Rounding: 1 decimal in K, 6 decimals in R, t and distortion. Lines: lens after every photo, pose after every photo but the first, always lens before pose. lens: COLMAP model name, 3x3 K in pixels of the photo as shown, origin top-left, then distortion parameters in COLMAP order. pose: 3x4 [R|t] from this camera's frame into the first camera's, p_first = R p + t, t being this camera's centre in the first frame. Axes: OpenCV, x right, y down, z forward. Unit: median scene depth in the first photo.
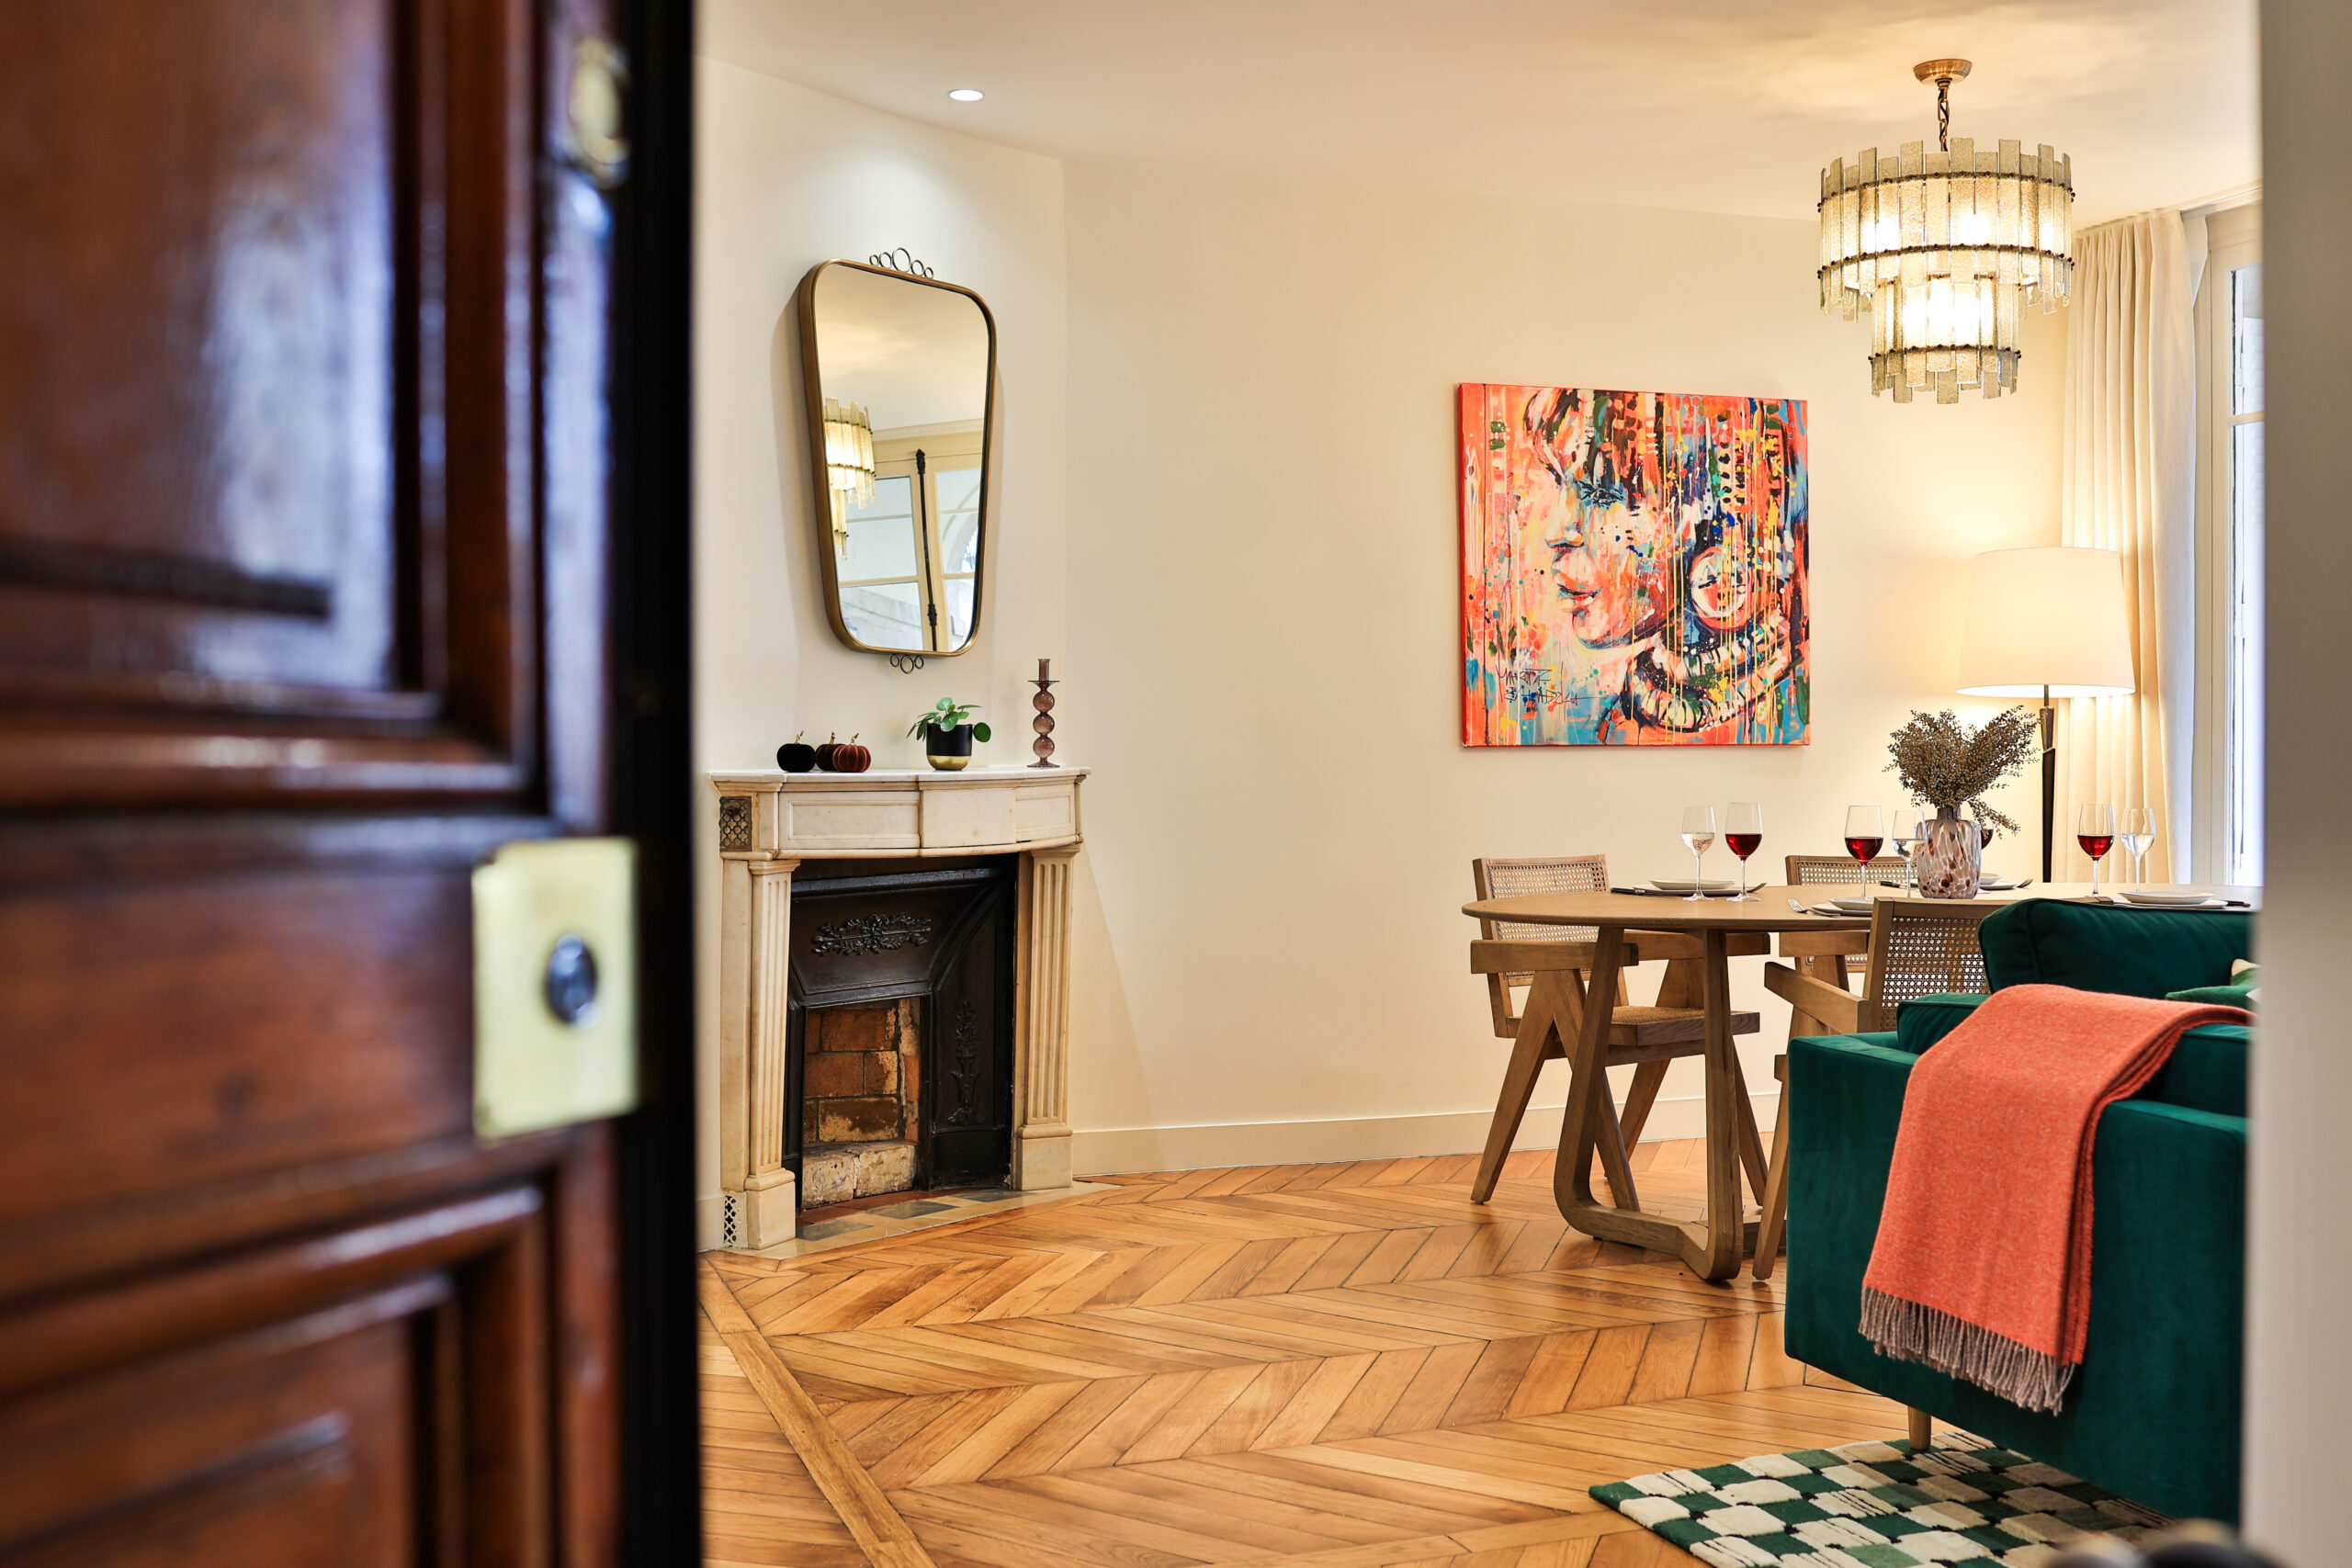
lens RADIAL K [[2359.3, 0, 1211.6], [0, 2359.3, 784.1], [0, 0, 1]] dist [-0.059539, 0.000000]
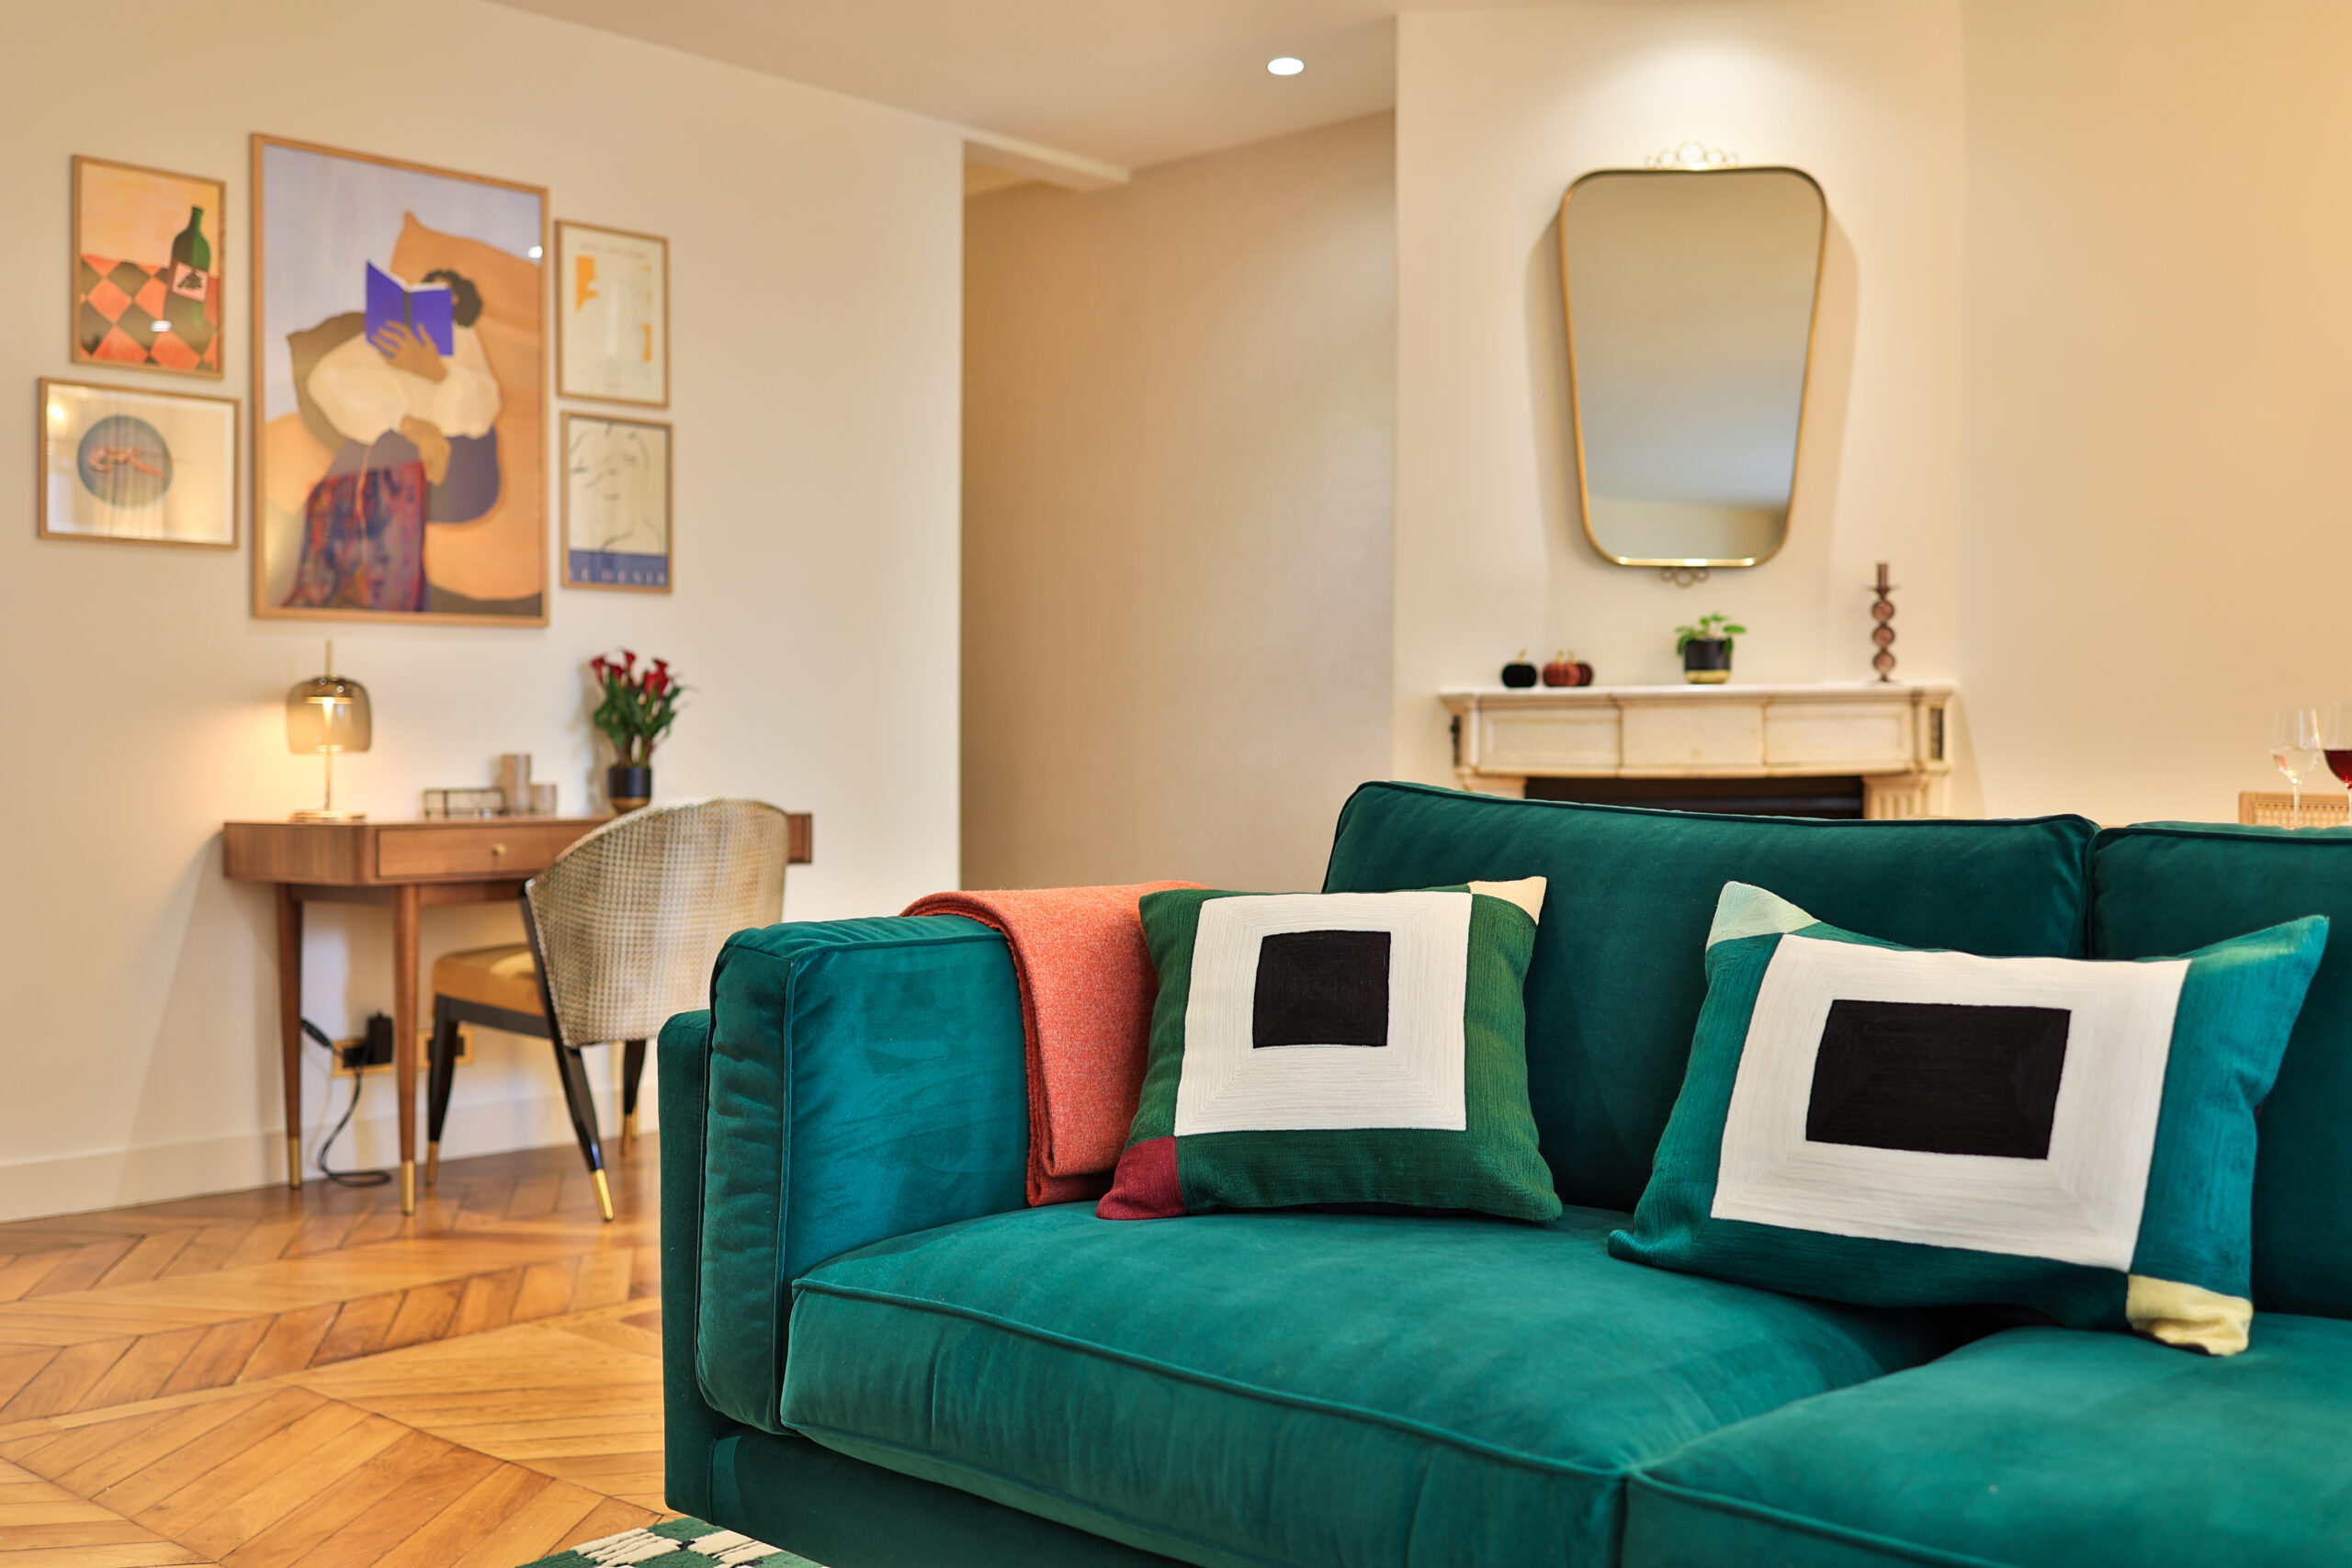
lens RADIAL K [[2359.3, 0, 1185.7], [0, 2359.3, 775.5], [0, 0, 1]] dist [-0.059539, 0.000000]
pose [[0.462861, 0.007966, -0.886395, 0.585464], [-0.011039, 0.999934, 0.003222, 0.026667], [0.886362, 0.008293, 0.462919, 0.365843]]
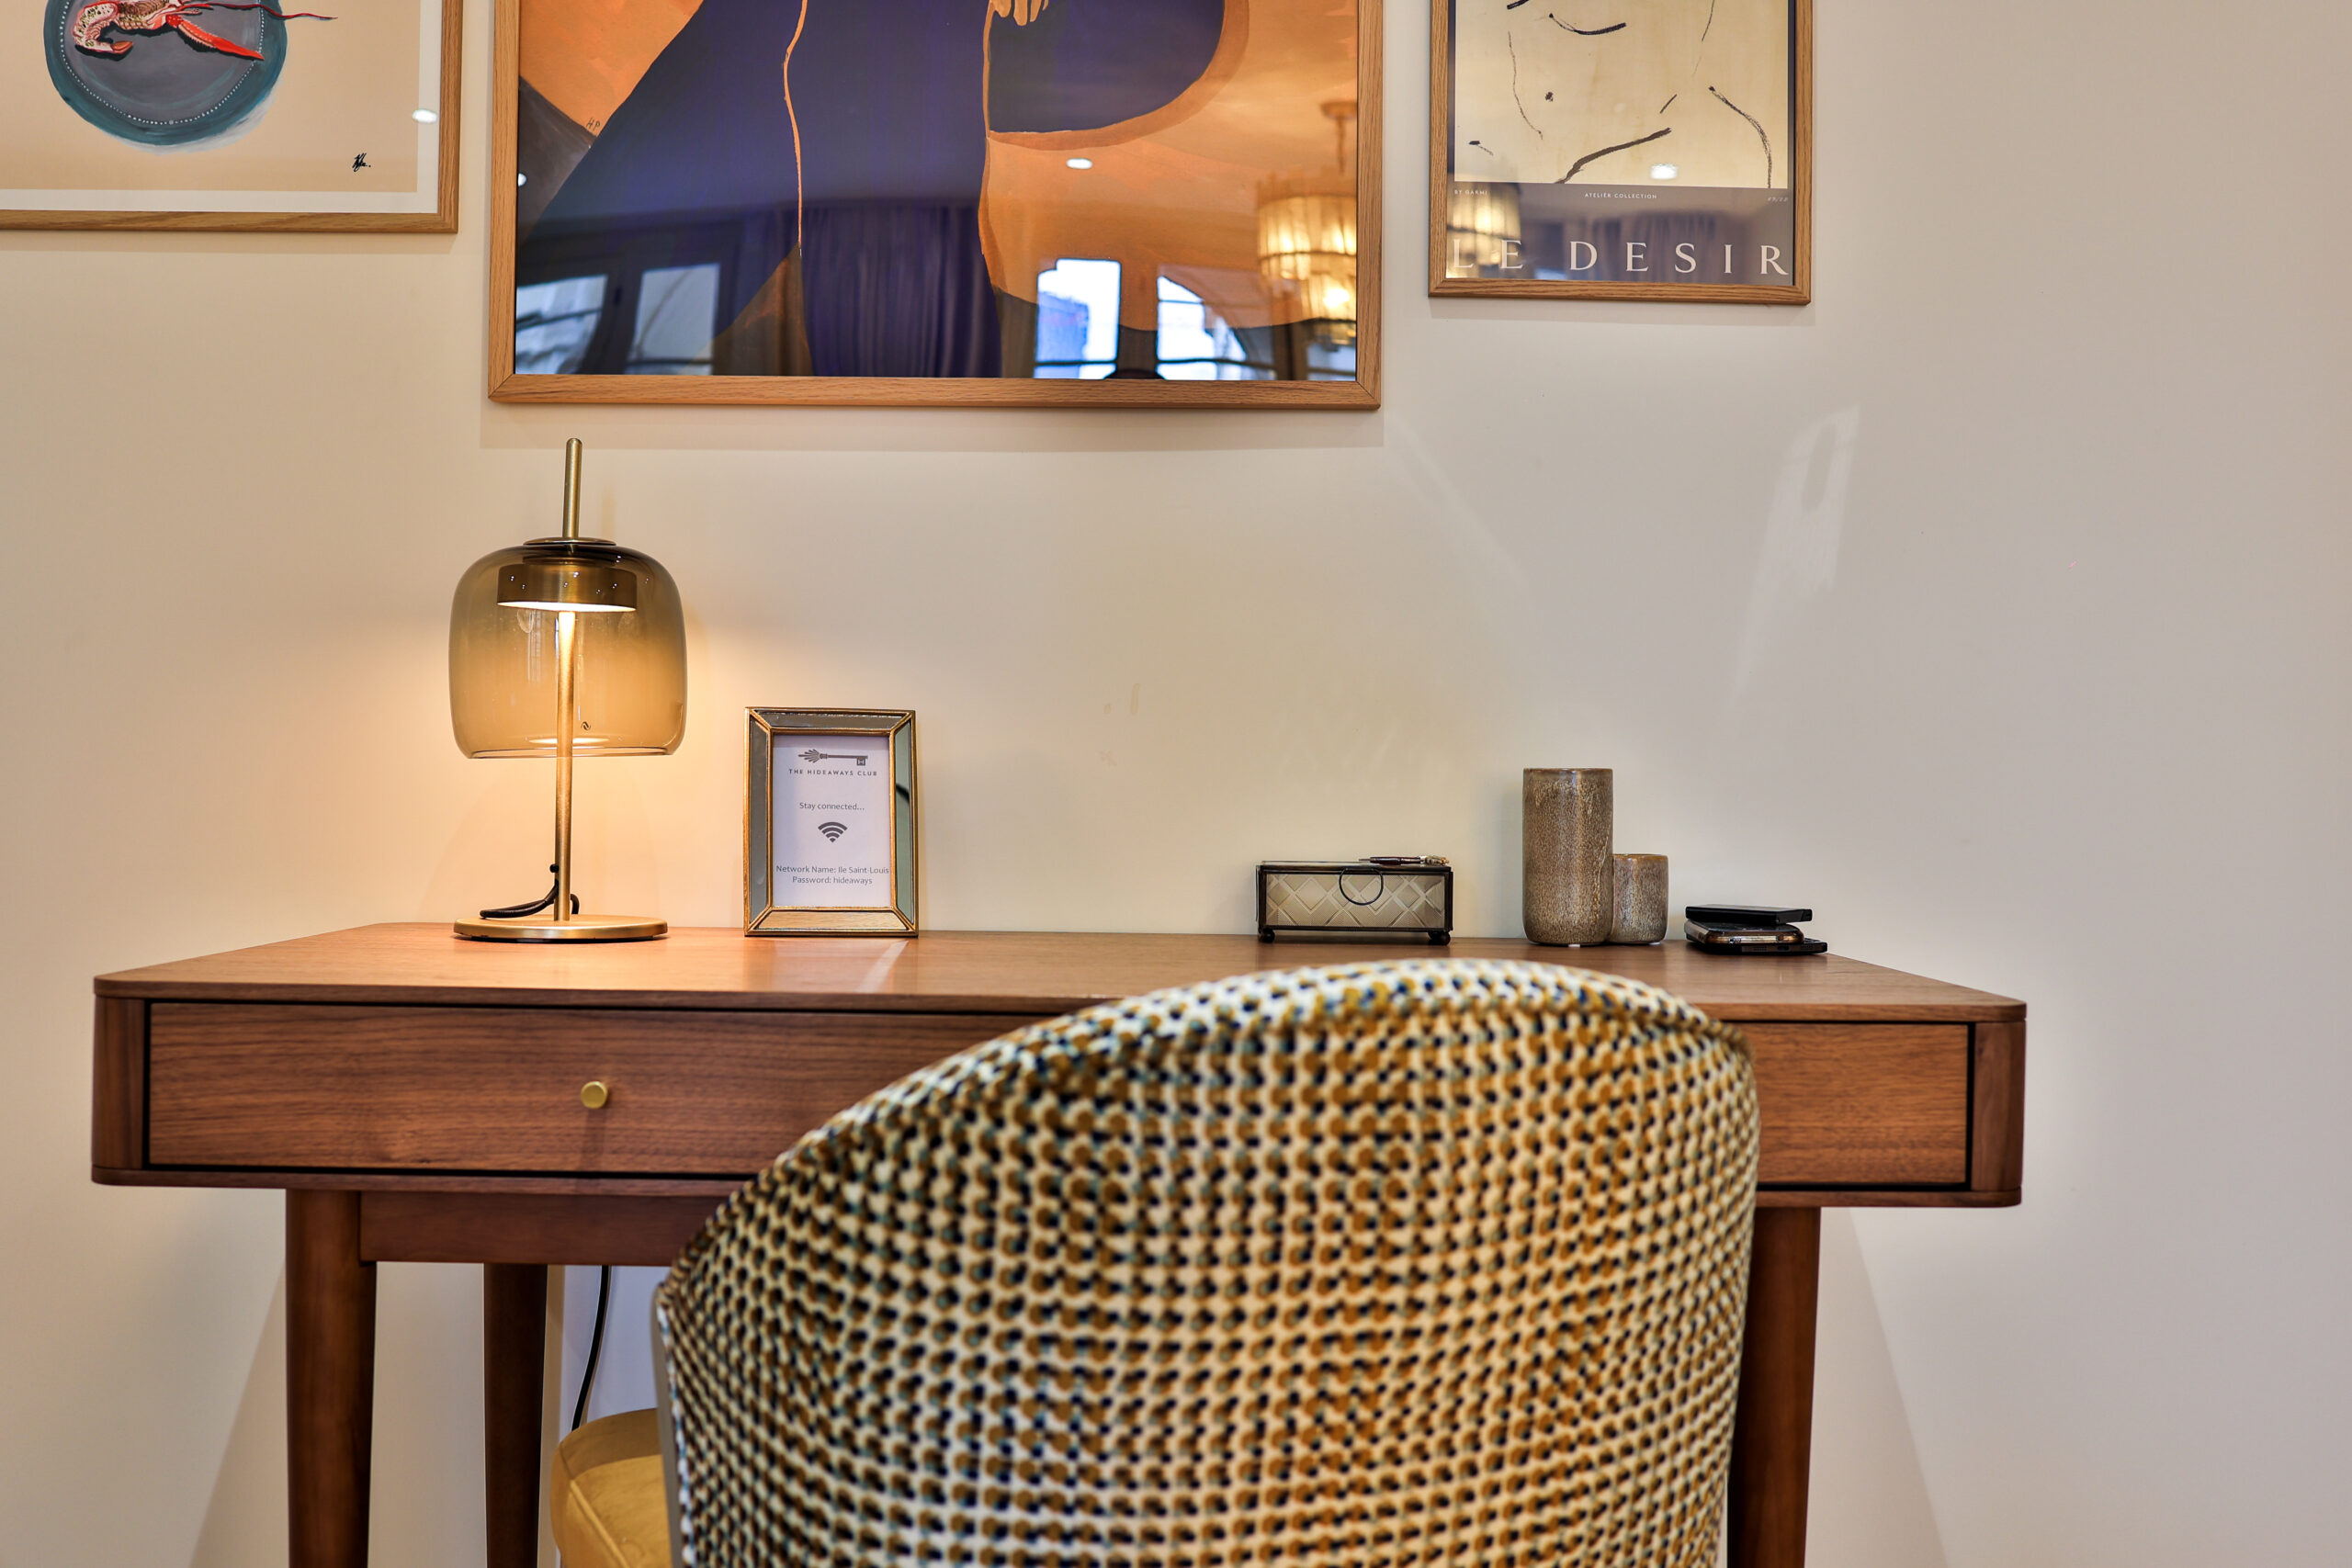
lens RADIAL K [[2359.3, 0, 1161.9], [0, 2359.3, 769.8], [0, 0, 1]] dist [-0.059539, 0.000000]
pose [[-0.317166, -0.002891, -0.948366, -0.049430], [-0.023701, 0.999707, 0.004879, 0.023317], [0.948074, 0.024025, -0.317142, 0.656289]]
